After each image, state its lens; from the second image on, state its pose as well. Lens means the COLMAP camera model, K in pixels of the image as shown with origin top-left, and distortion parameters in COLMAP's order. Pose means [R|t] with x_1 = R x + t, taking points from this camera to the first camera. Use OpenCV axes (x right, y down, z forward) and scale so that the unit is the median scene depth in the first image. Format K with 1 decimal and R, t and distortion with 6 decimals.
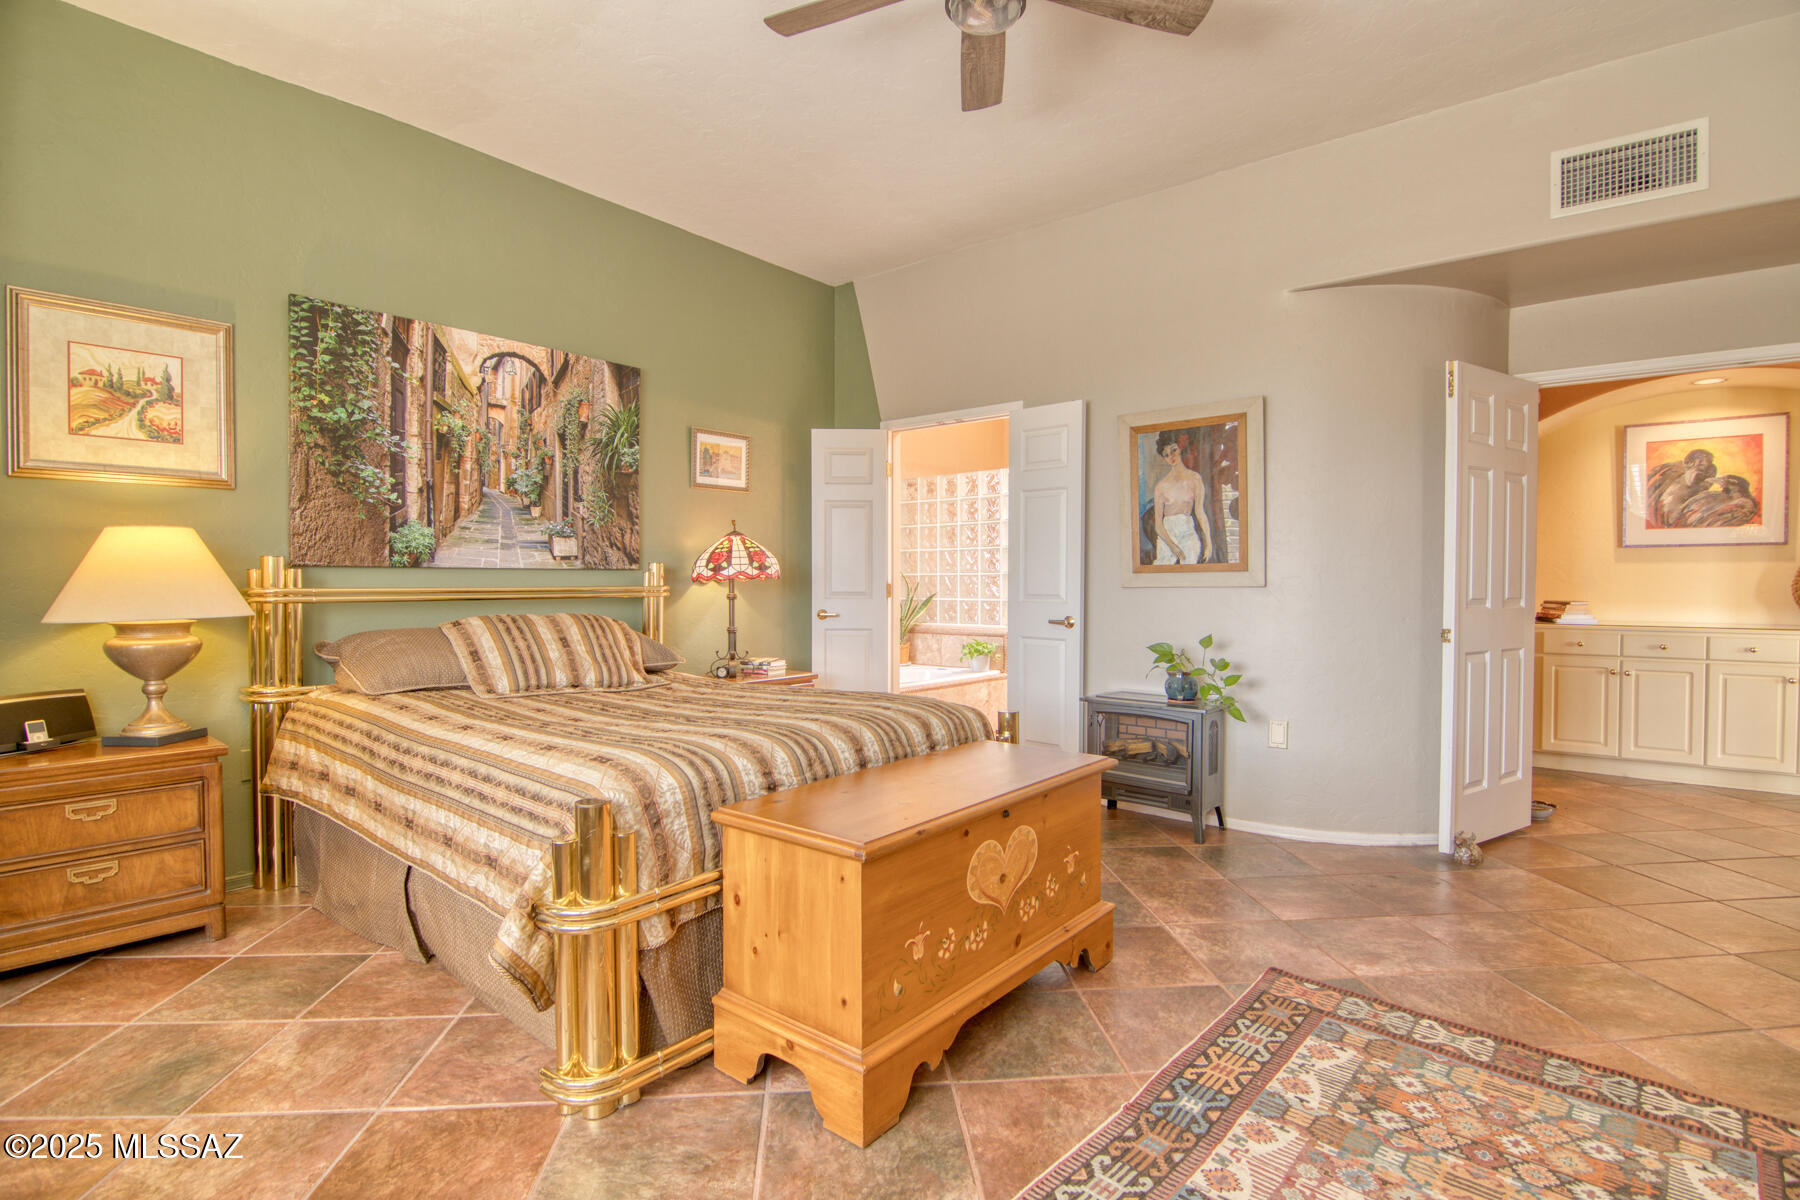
lens RADIAL K [[870.3, 0, 897.7], [0, 870.3, 597.8], [0, 0, 1]] dist [-0.011331, -0.007370]
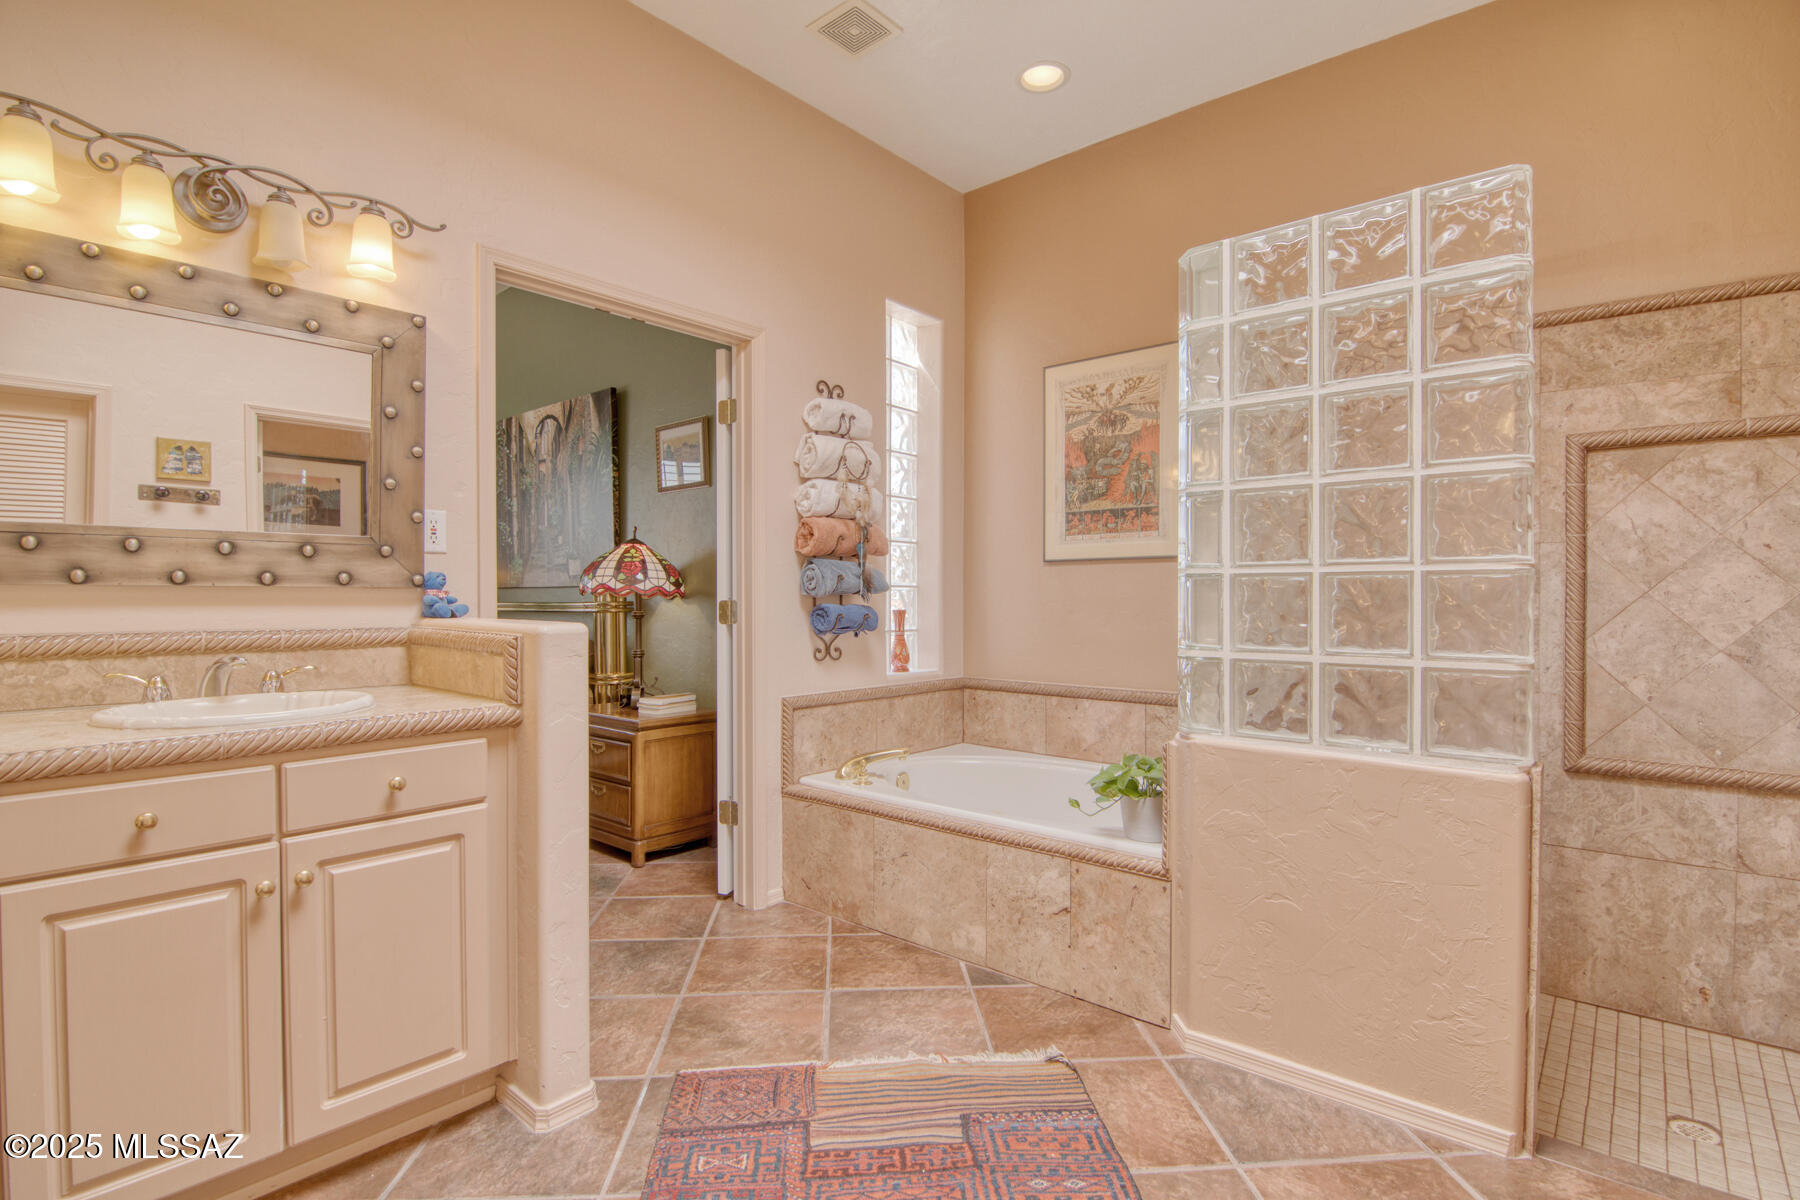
lens RADIAL K [[870.3, 0, 909.9], [0, 870.3, 603.9], [0, 0, 1]] dist [-0.011331, -0.007370]
pose [[-0.030986, 0.013846, -0.999424, 0.658238], [-0.021788, 0.999657, 0.014525, -0.032315], [0.999282, 0.022225, -0.030674, 1.290867]]
